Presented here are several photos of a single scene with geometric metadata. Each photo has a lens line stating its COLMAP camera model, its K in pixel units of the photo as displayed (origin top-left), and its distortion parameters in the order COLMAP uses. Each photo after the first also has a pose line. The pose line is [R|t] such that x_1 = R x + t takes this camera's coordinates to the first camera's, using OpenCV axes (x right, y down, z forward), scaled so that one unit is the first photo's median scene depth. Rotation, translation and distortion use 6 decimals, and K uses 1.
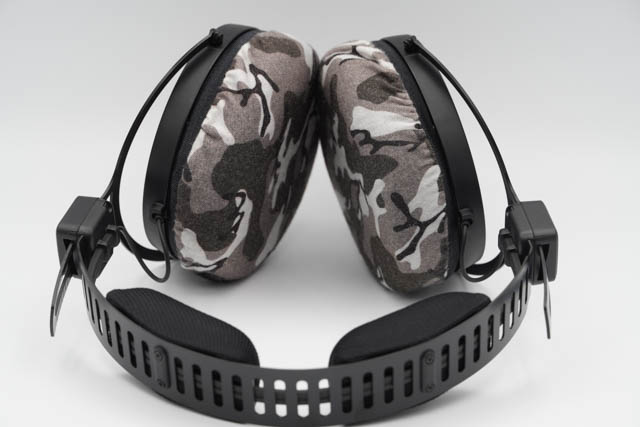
lens RADIAL K [[1910.4, 0, 320.0], [0, 1910.4, 213.5], [0, 0, 1]] dist [-0.164967, 0.618206]
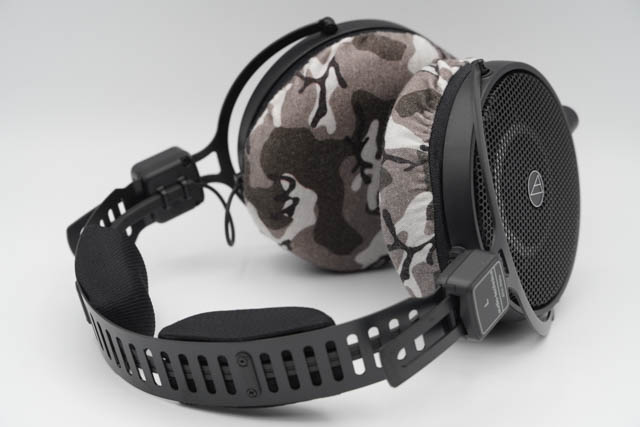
lens RADIAL K [[1910.4, 0, 320.0], [0, 1910.4, 213.5], [0, 0, 1]] dist [-0.164967, 0.618206]
pose [[0.714490, 0.230589, -0.660555, 0.648645], [-0.242807, 0.967172, 0.074992, -0.072678], [0.656162, 0.106807, 0.747023, 0.257422]]
